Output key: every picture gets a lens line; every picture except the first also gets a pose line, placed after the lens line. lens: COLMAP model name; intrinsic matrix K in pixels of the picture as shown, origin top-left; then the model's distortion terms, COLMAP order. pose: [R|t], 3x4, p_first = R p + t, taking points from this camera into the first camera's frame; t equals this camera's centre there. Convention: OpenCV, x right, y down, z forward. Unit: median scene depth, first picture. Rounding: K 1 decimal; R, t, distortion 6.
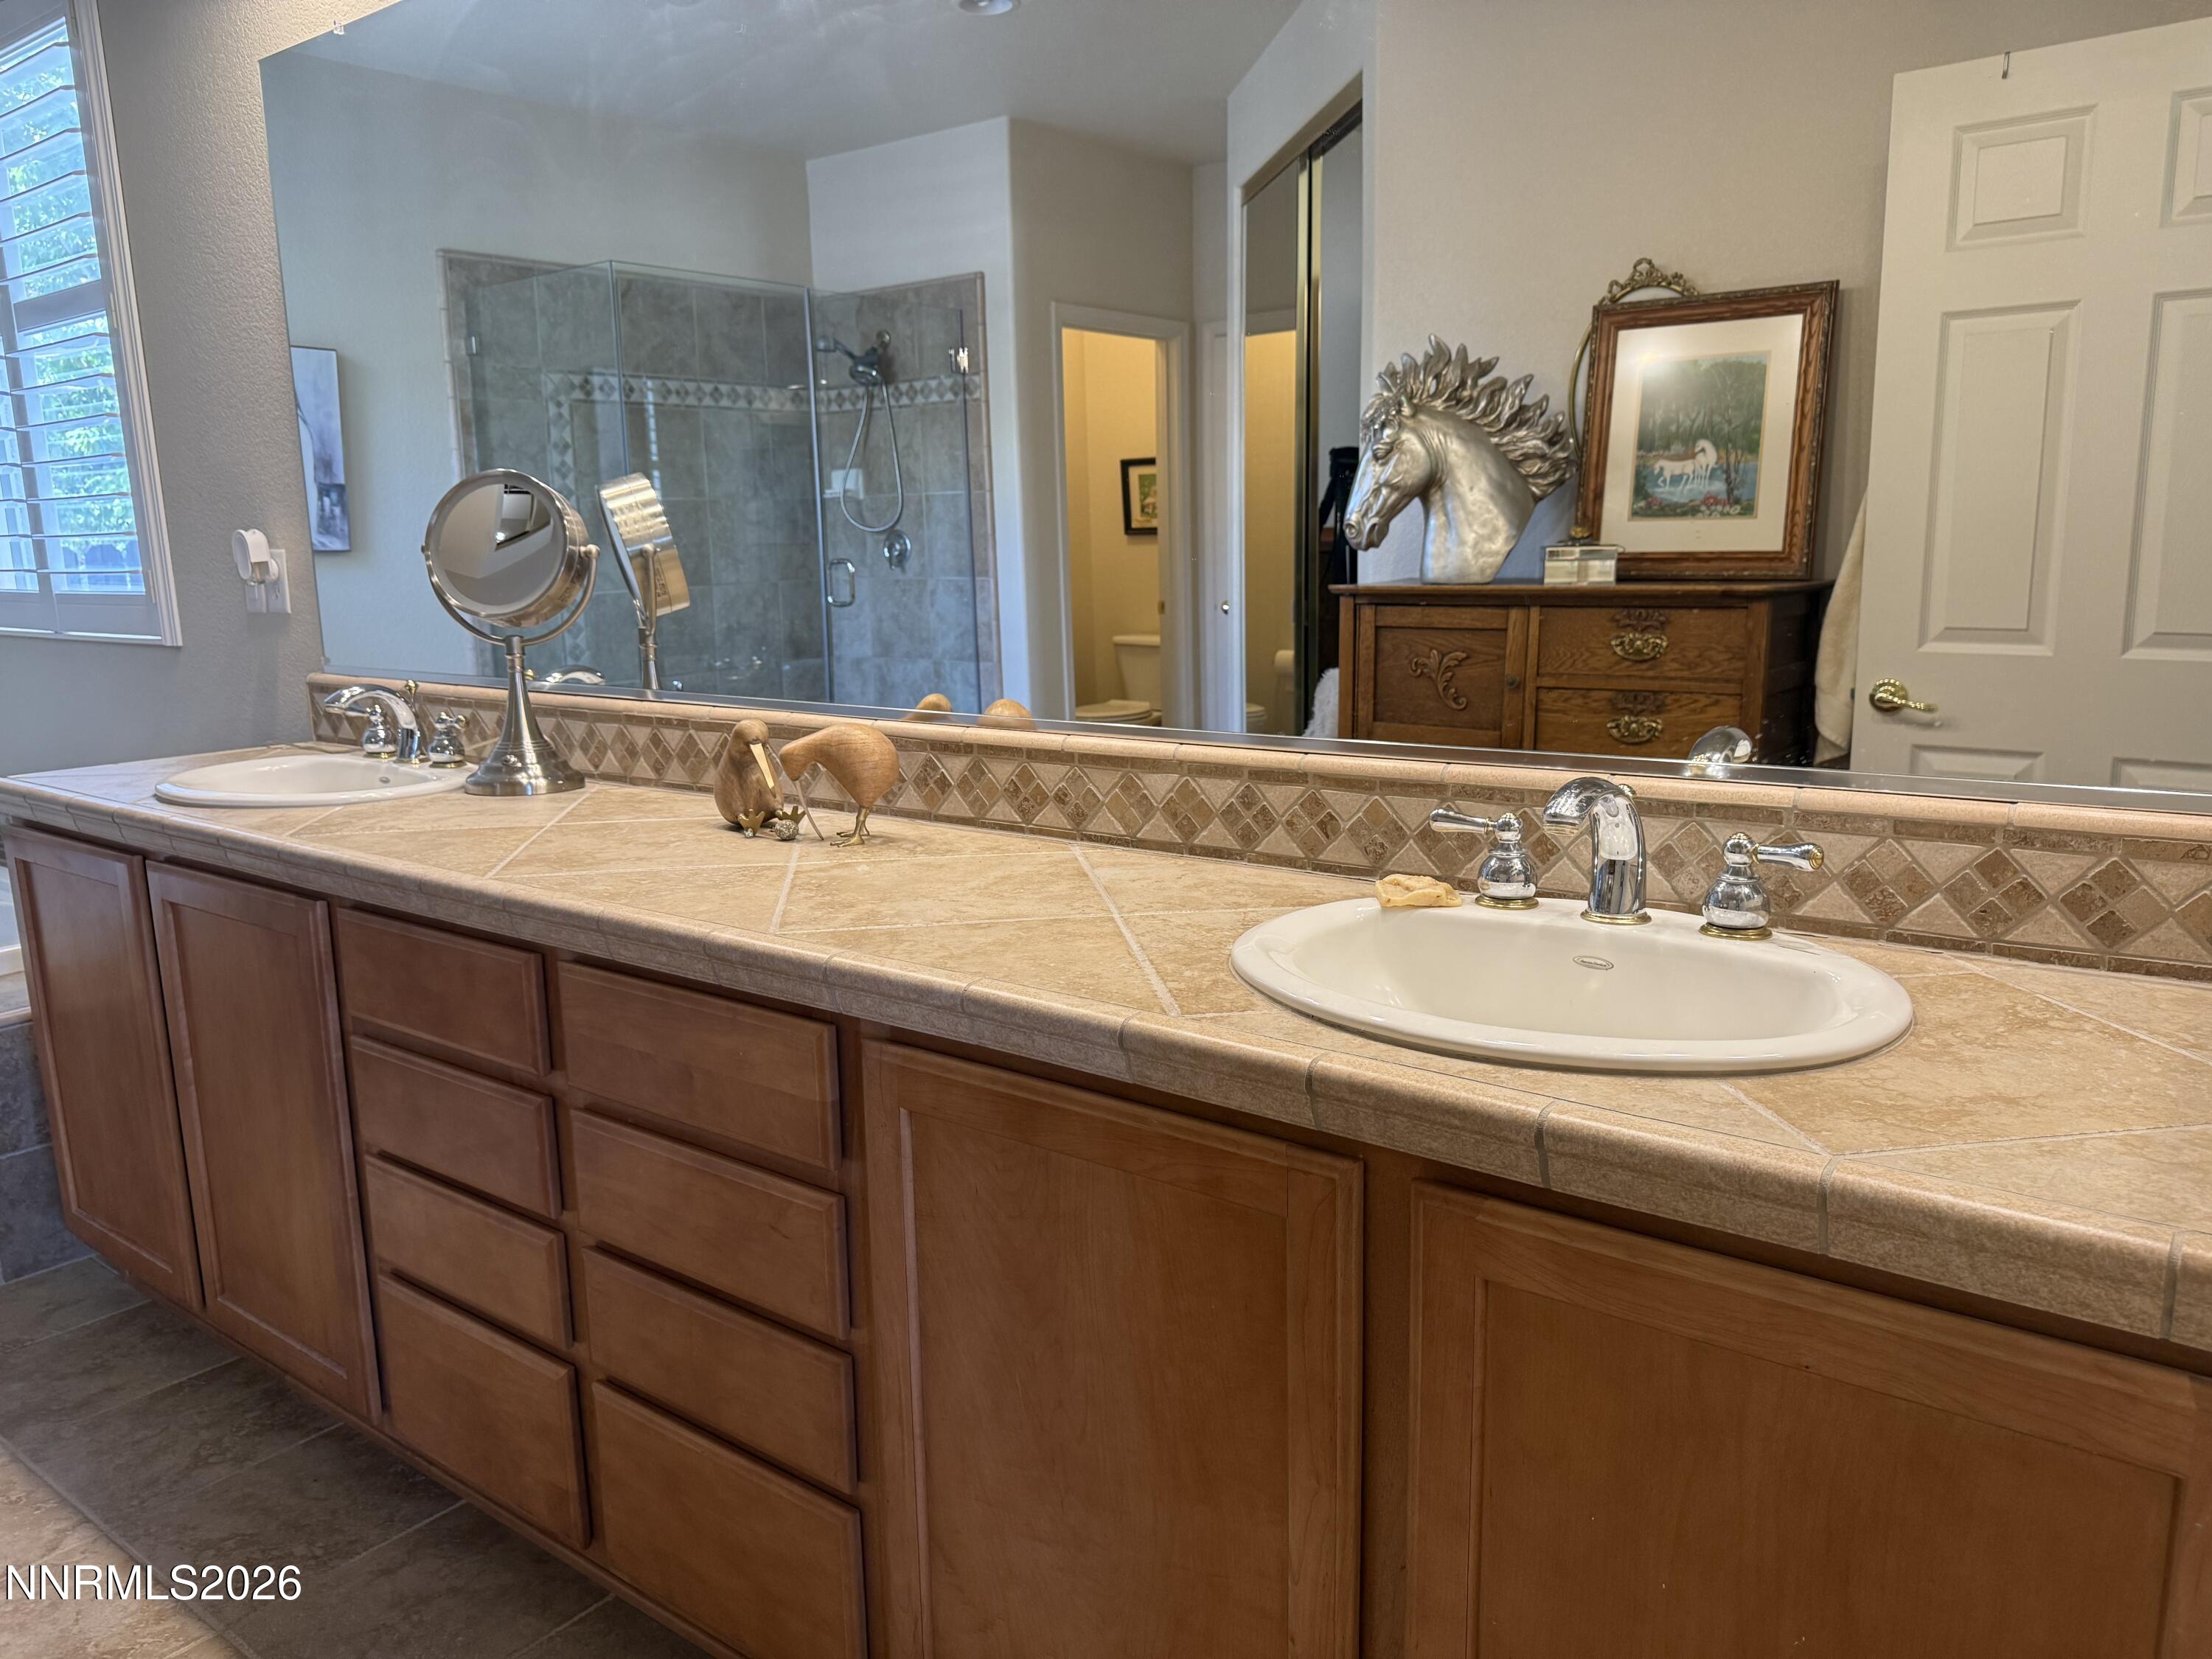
lens RADIAL K [[1597.3, 0, 1106.0], [0, 1597.3, 829.5], [0, 0, 1]] dist [0.000886, -0.011069]
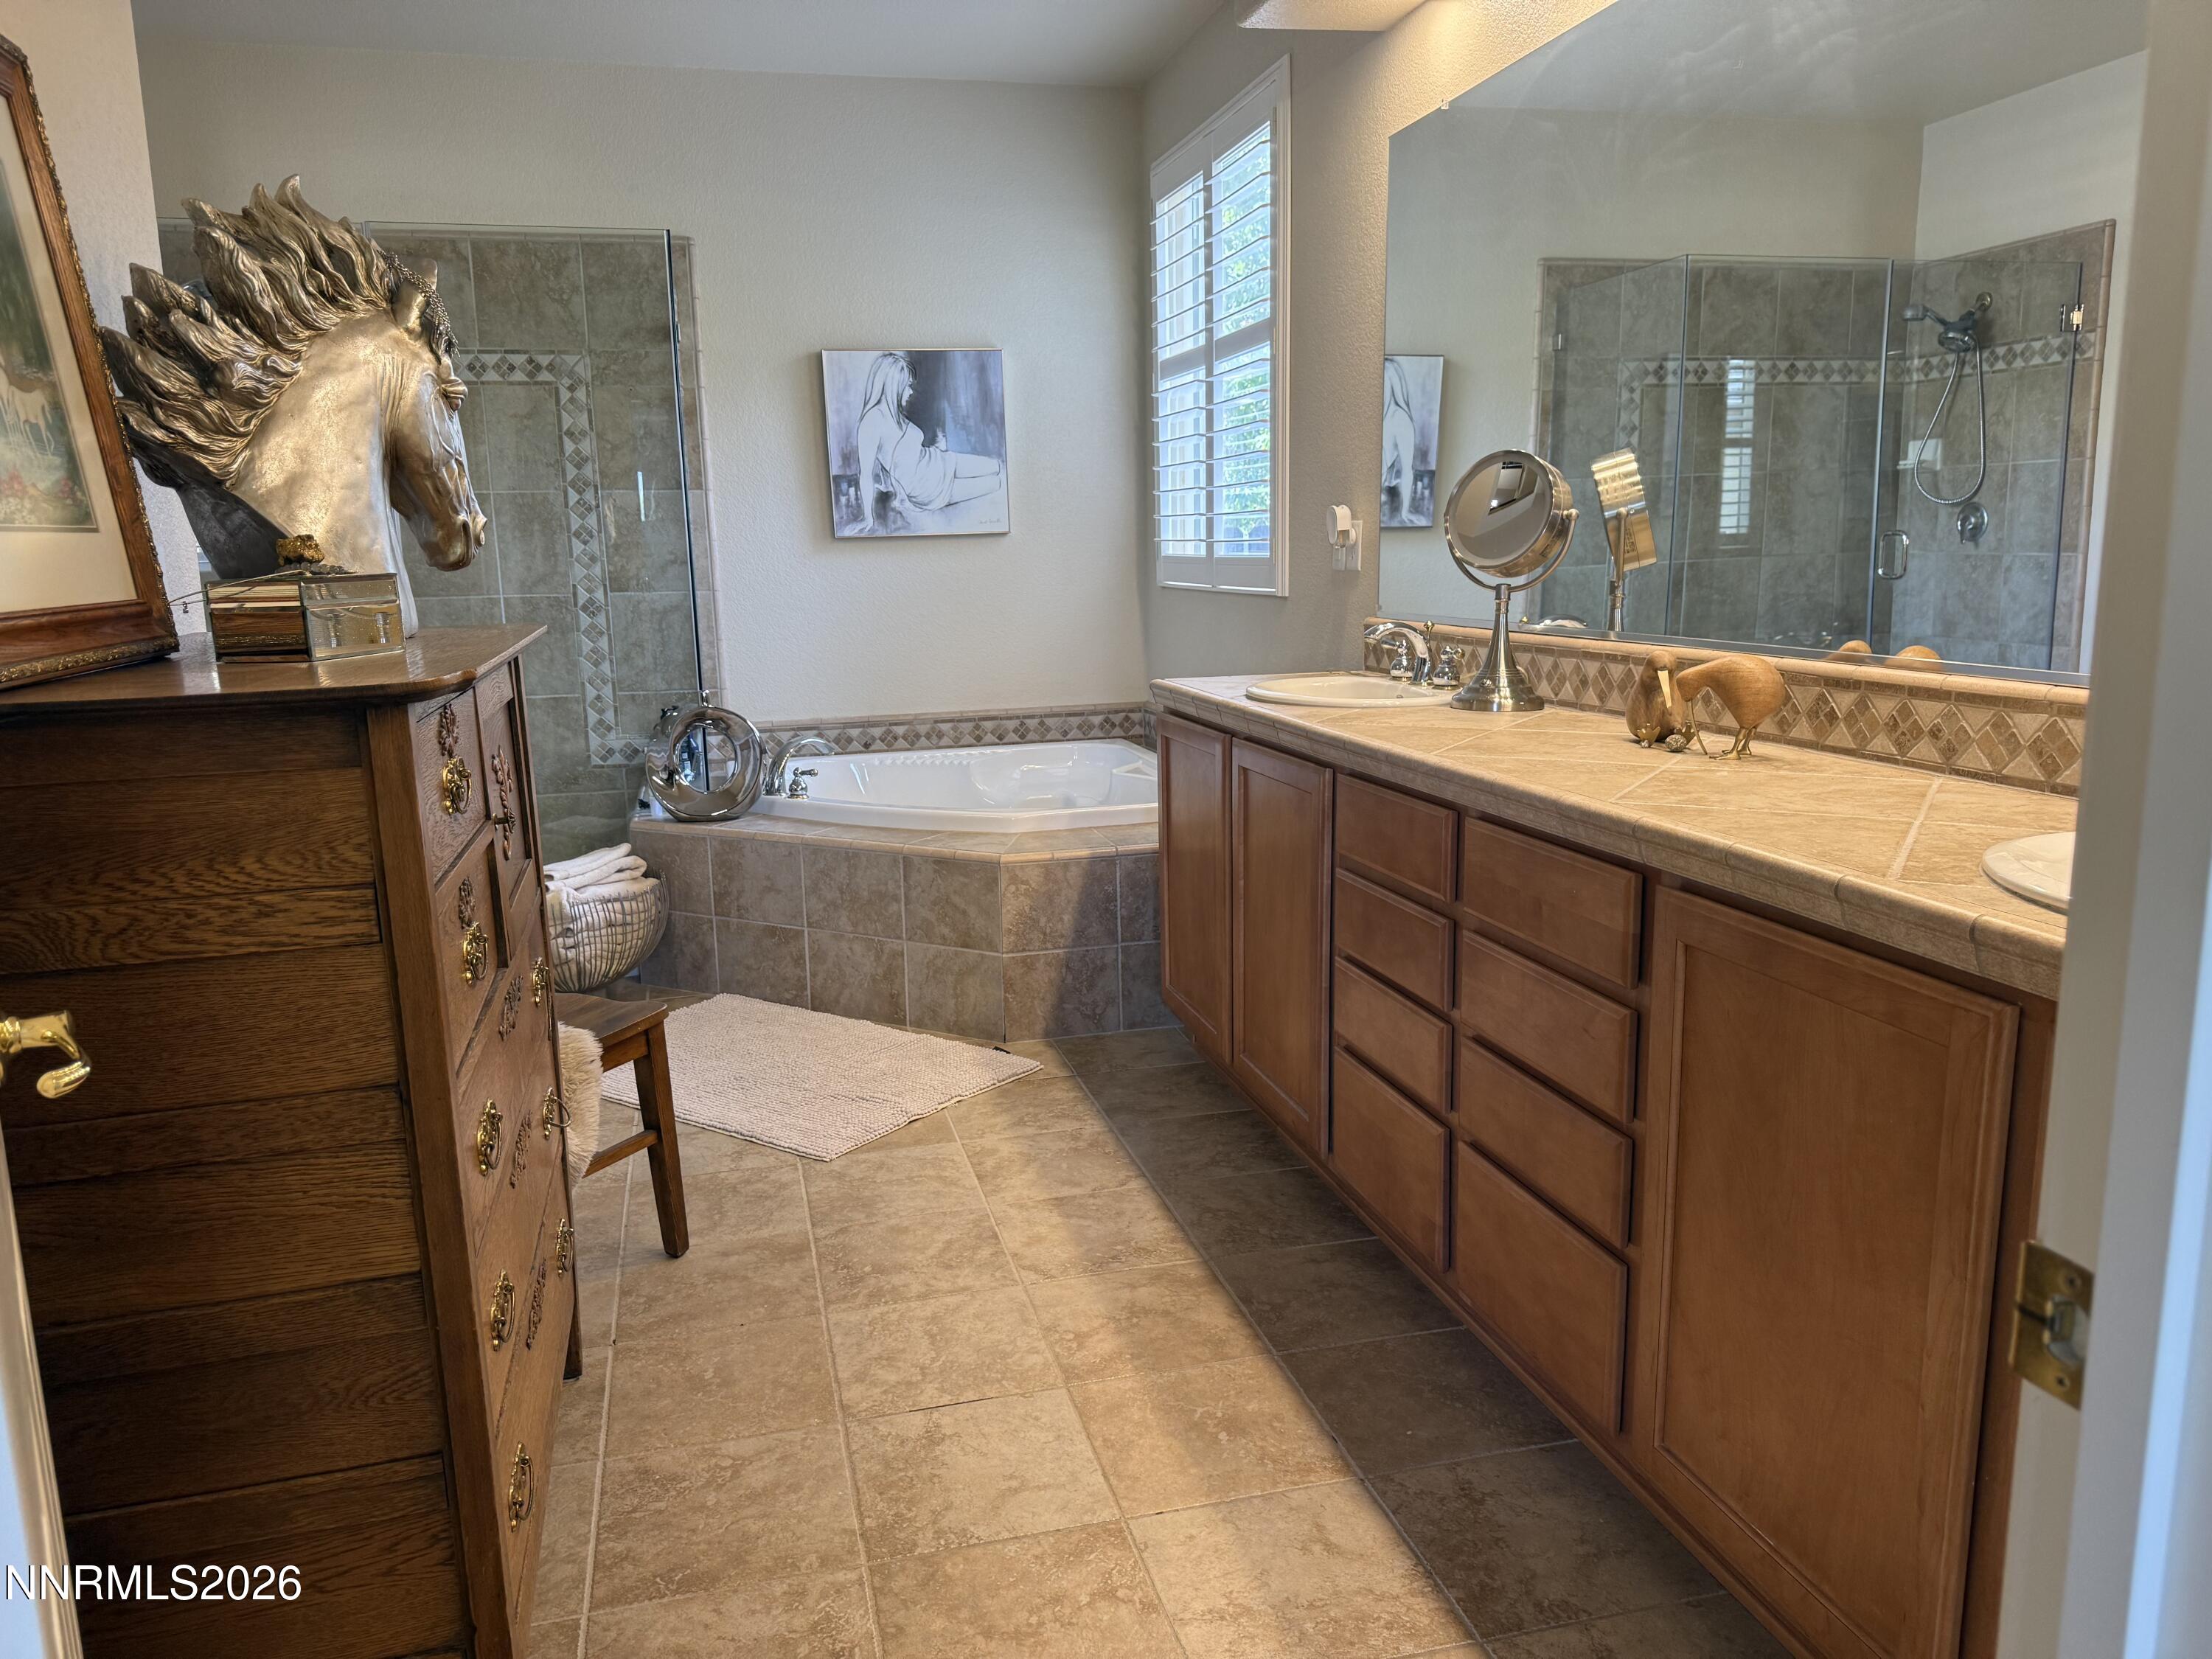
lens RADIAL K [[1571.8, 0, 1080.5], [0, 1571.8, 842.7], [0, 0, 1]] dist [0.111328, -0.149960]
pose [[0.777359, 0.121846, -0.617144, 0.162767], [-0.111588, 0.992212, 0.055341, 0.047356], [0.619081, 0.025846, 0.784902, -0.175047]]
